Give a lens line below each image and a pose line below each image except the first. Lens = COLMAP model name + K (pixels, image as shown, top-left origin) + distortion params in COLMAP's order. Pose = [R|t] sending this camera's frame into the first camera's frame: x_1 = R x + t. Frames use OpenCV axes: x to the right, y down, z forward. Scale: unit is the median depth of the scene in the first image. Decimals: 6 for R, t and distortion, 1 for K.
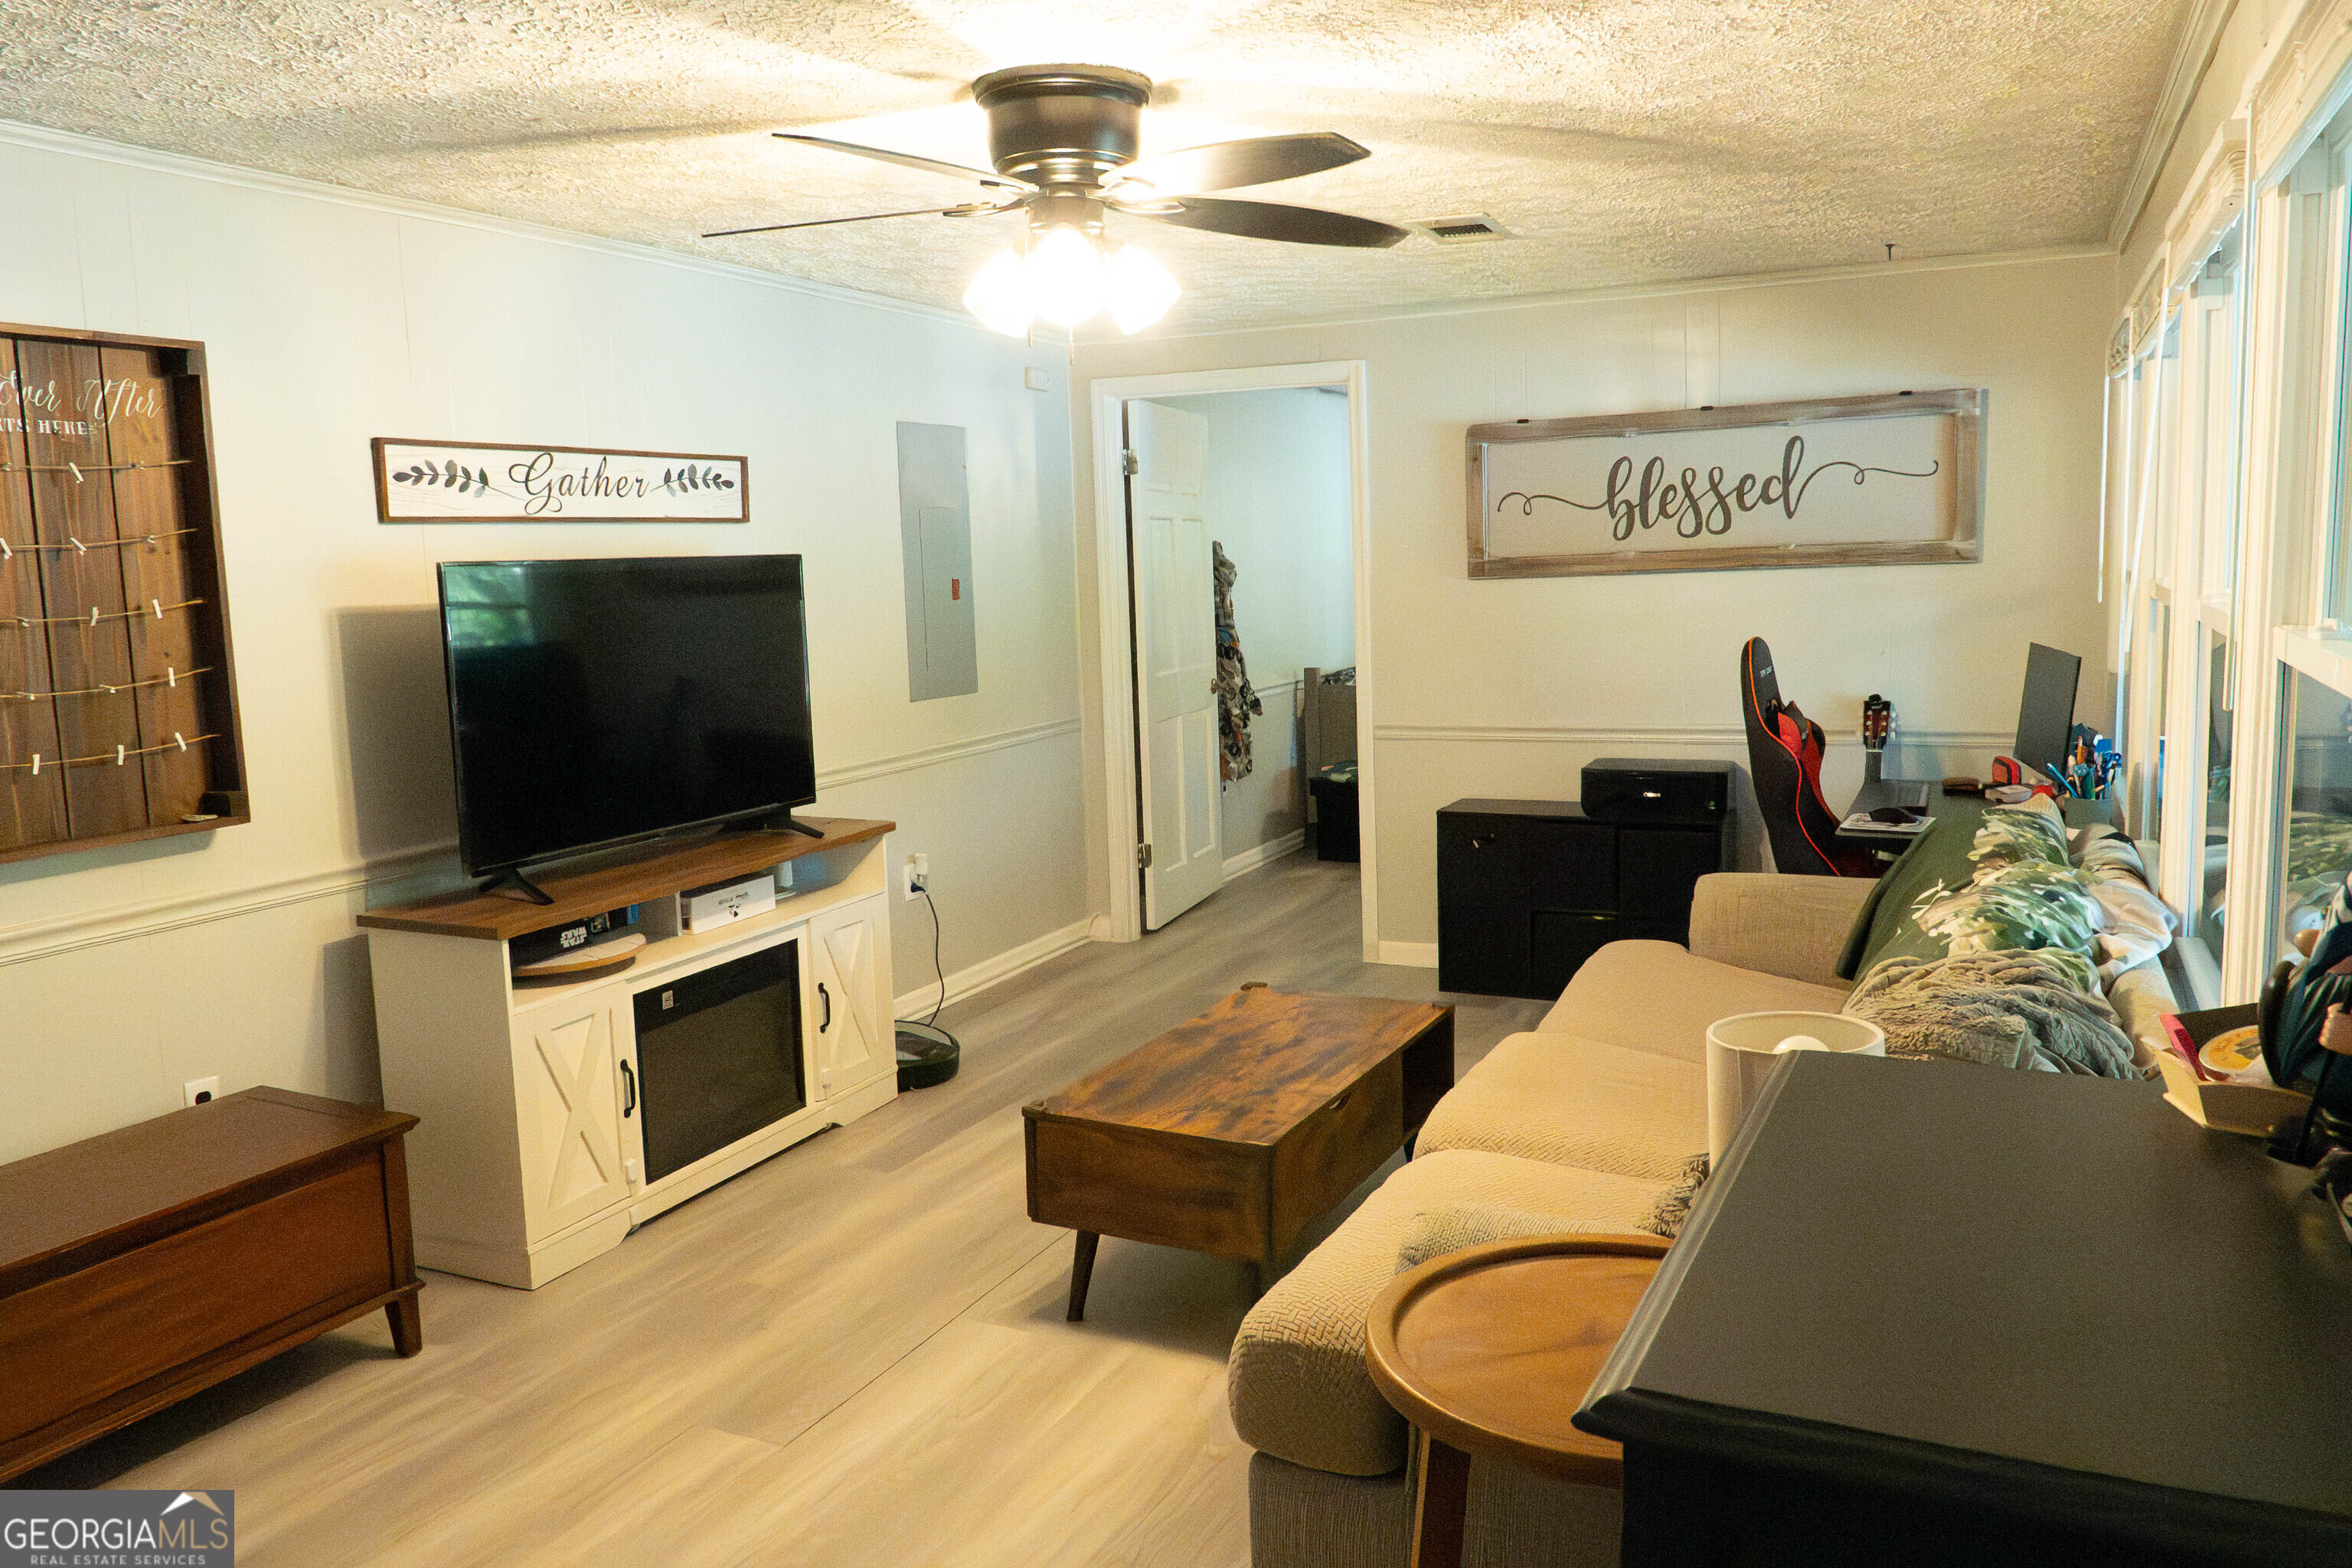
lens RADIAL K [[1750.0, 0, 1176.0], [0, 1750.0, 779.5], [0, 0, 1]] dist [-0.015799, -0.010338]
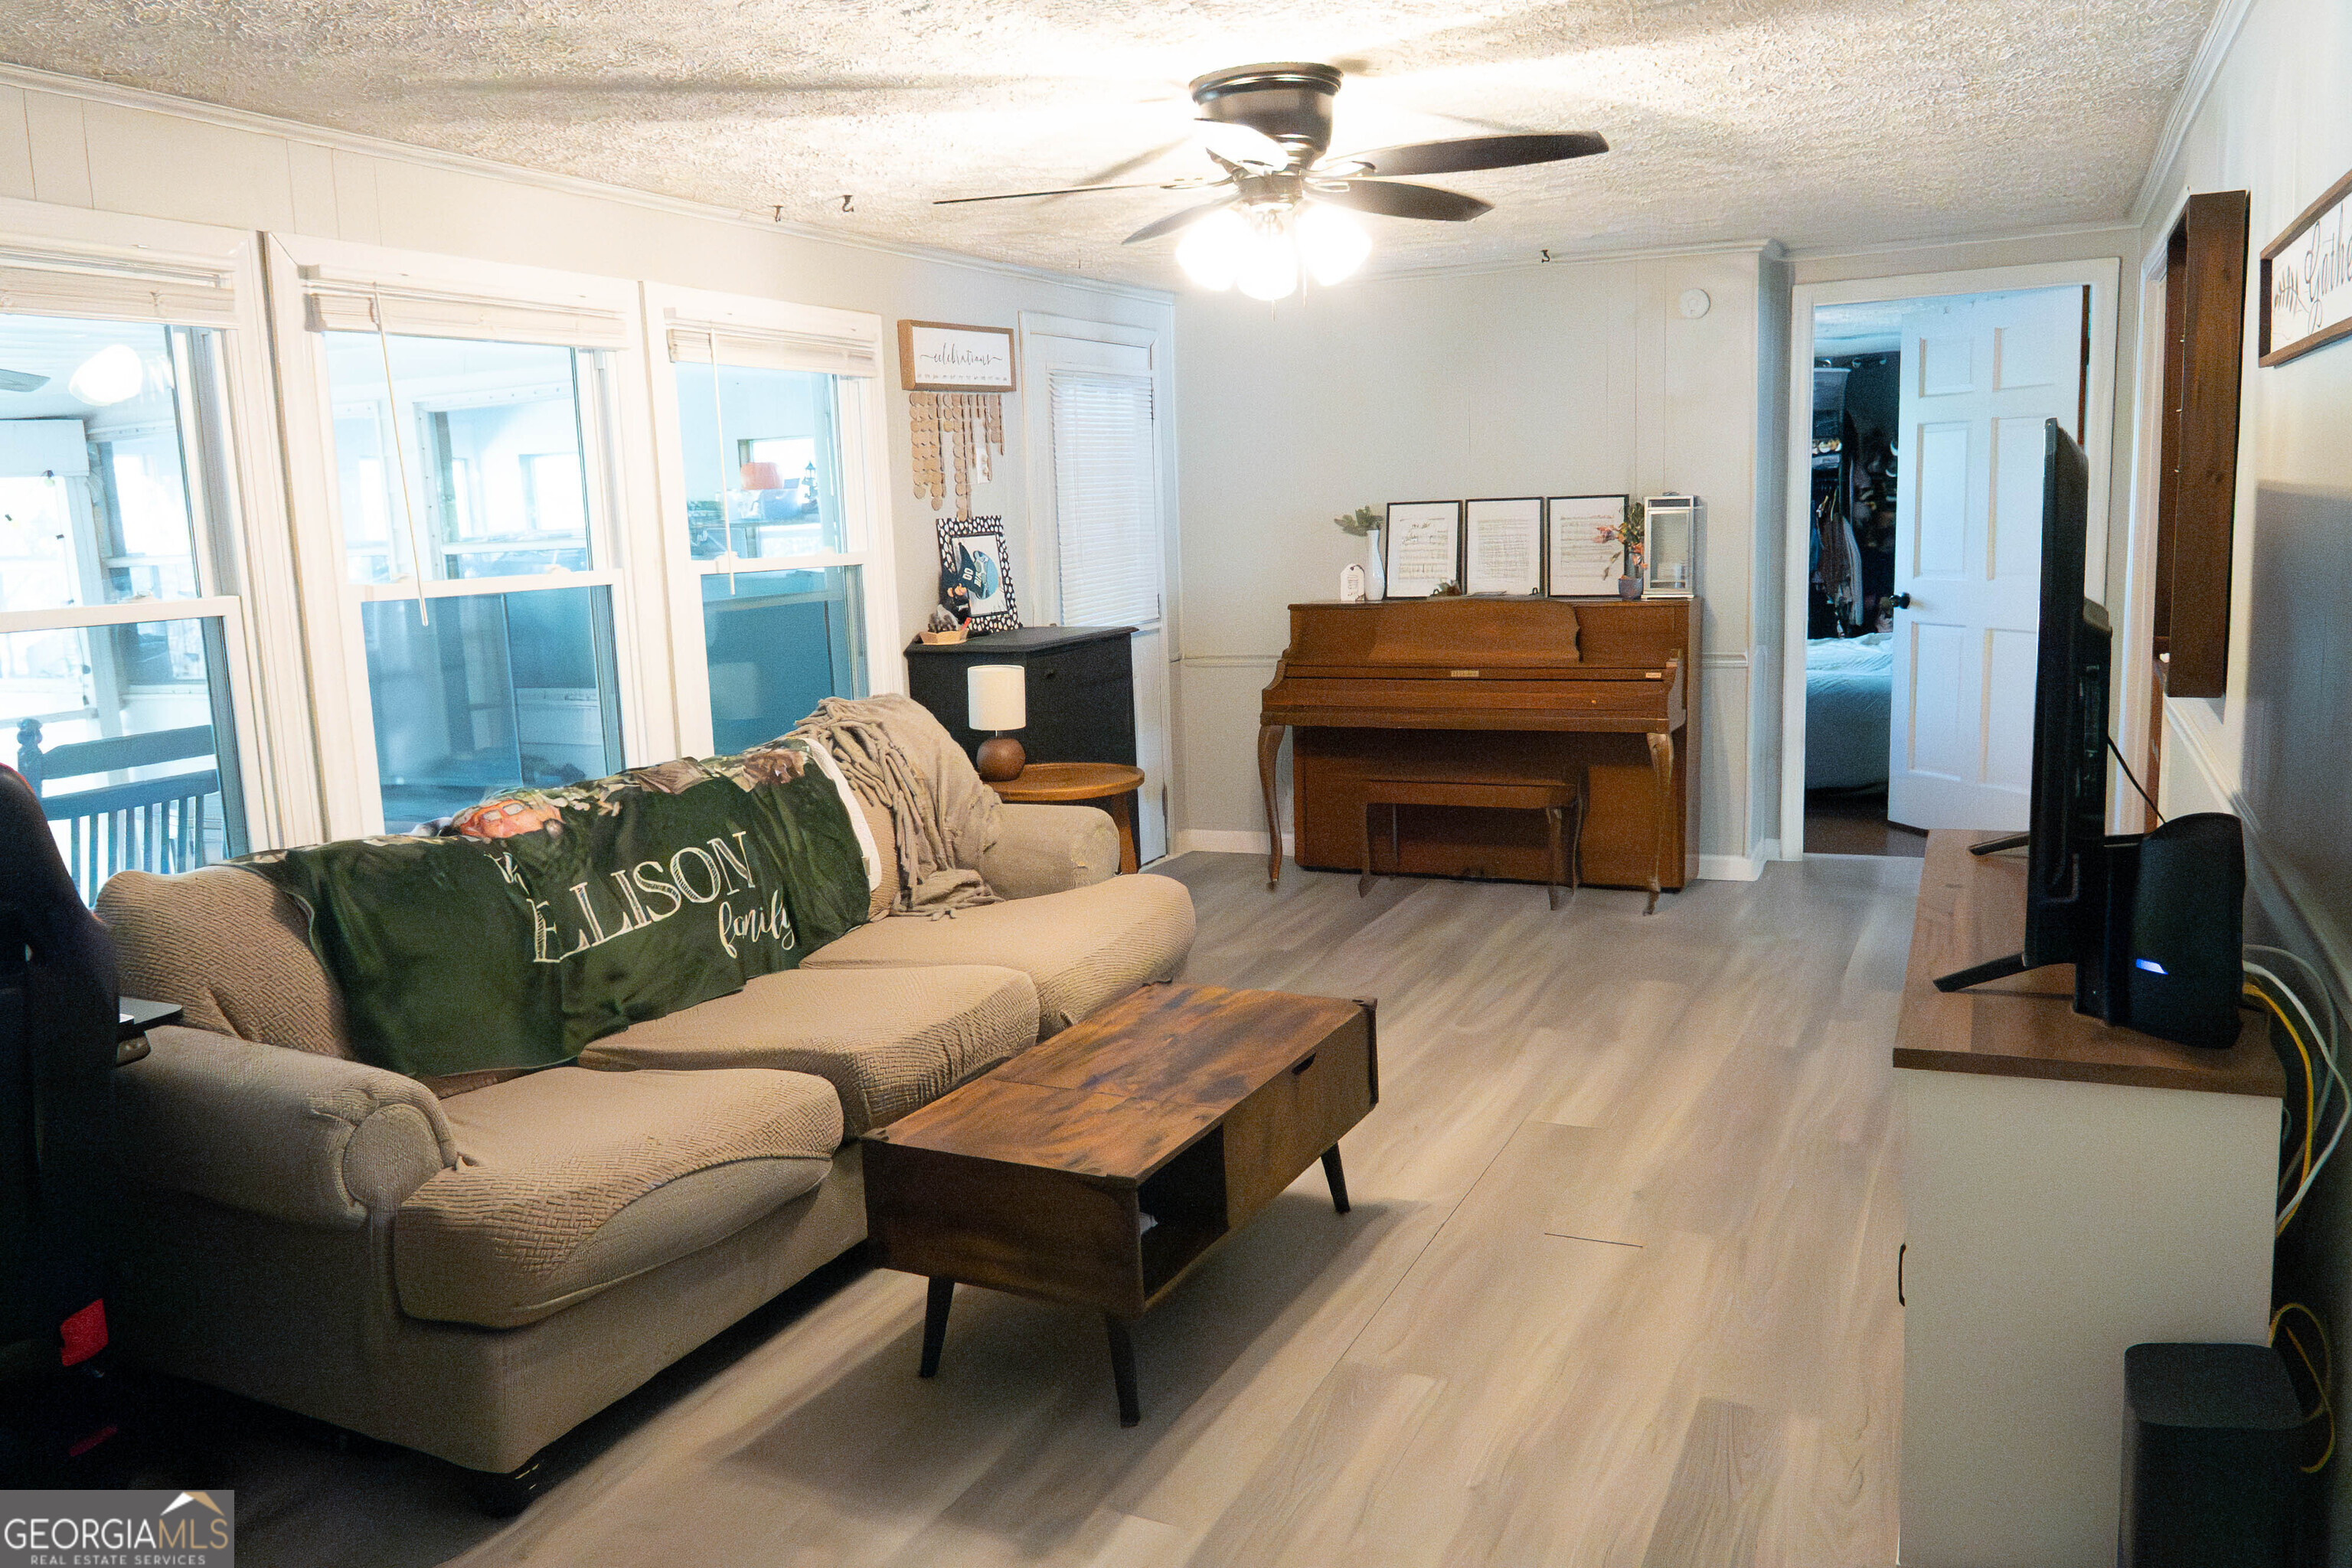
lens RADIAL K [[1750.0, 0, 1167.7], [0, 1750.0, 783.4], [0, 0, 1]] dist [-0.015799, -0.010338]
pose [[-0.997584, 0.066899, 0.018753, 0.010158], [0.069468, 0.955885, 0.285407, -0.239969], [0.001168, 0.286020, -0.958223, 1.893140]]
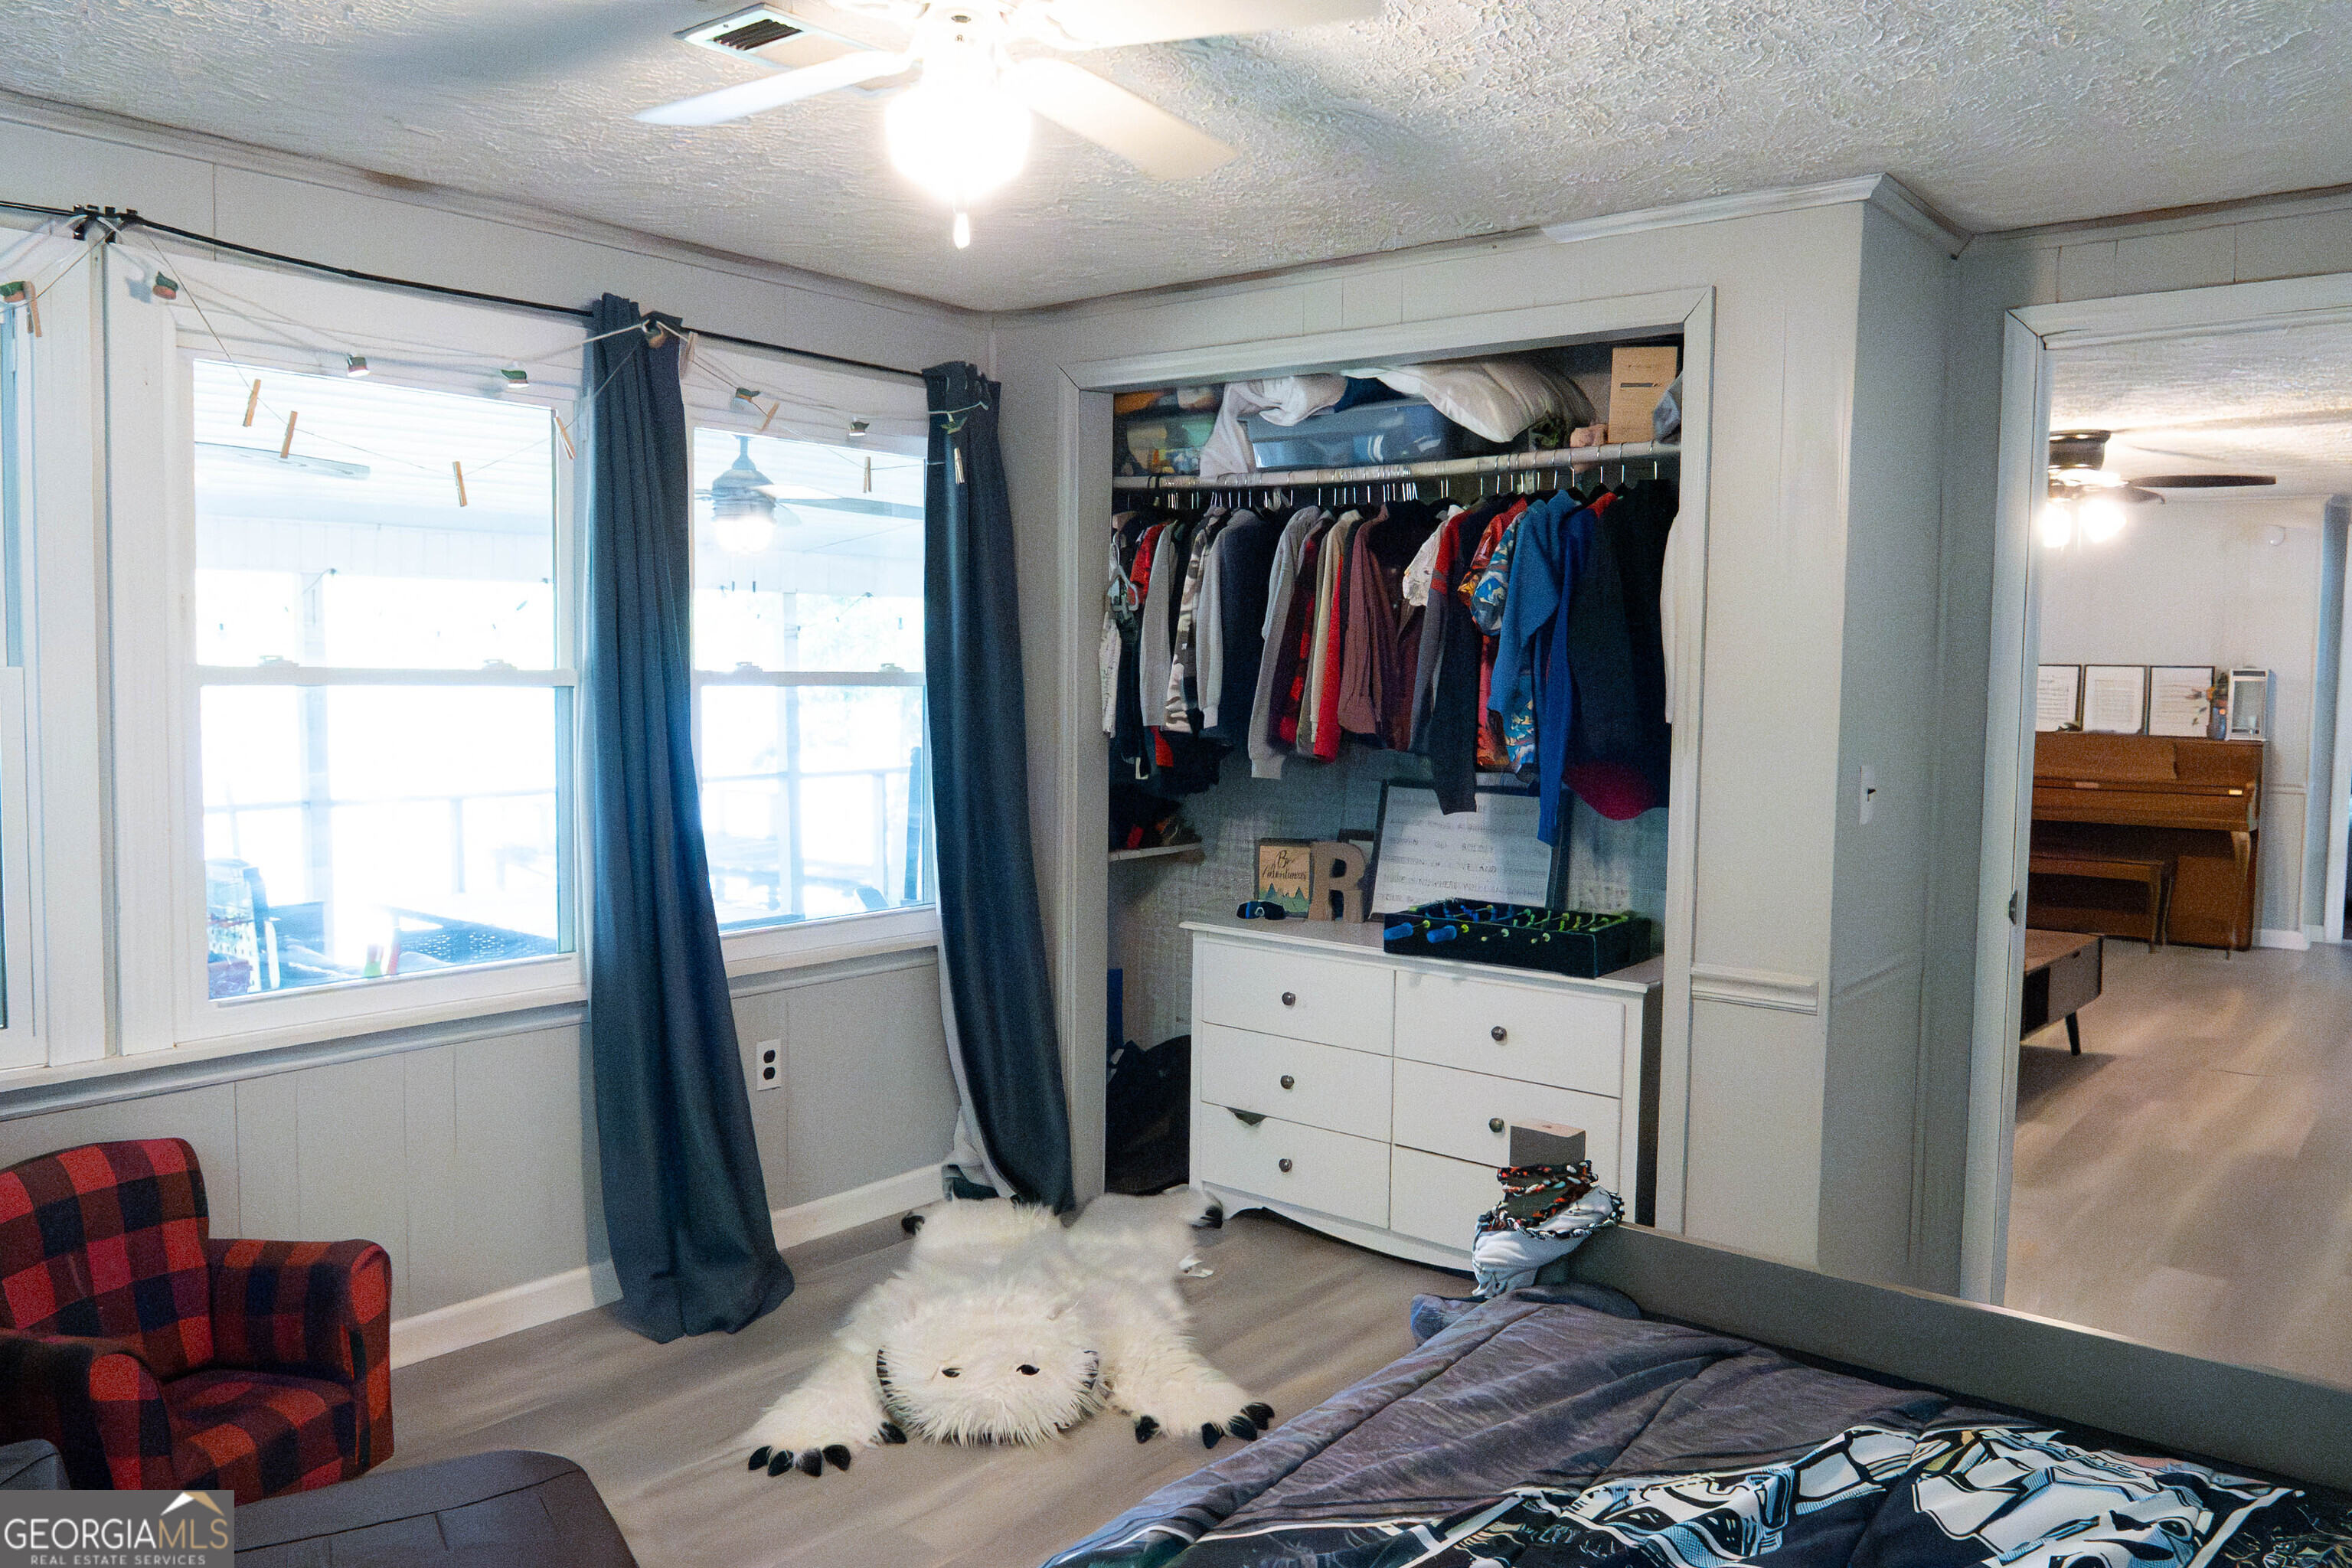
lens RADIAL K [[1750.0, 0, 1184.6], [0, 1750.0, 776.9], [0, 0, 1]] dist [-0.015799, -0.010338]
pose [[-0.973115, 0.006026, 0.230242, 0.429719], [0.050212, 0.981163, 0.186542, -0.366531], [-0.224781, 0.193087, -0.955087, 2.864539]]
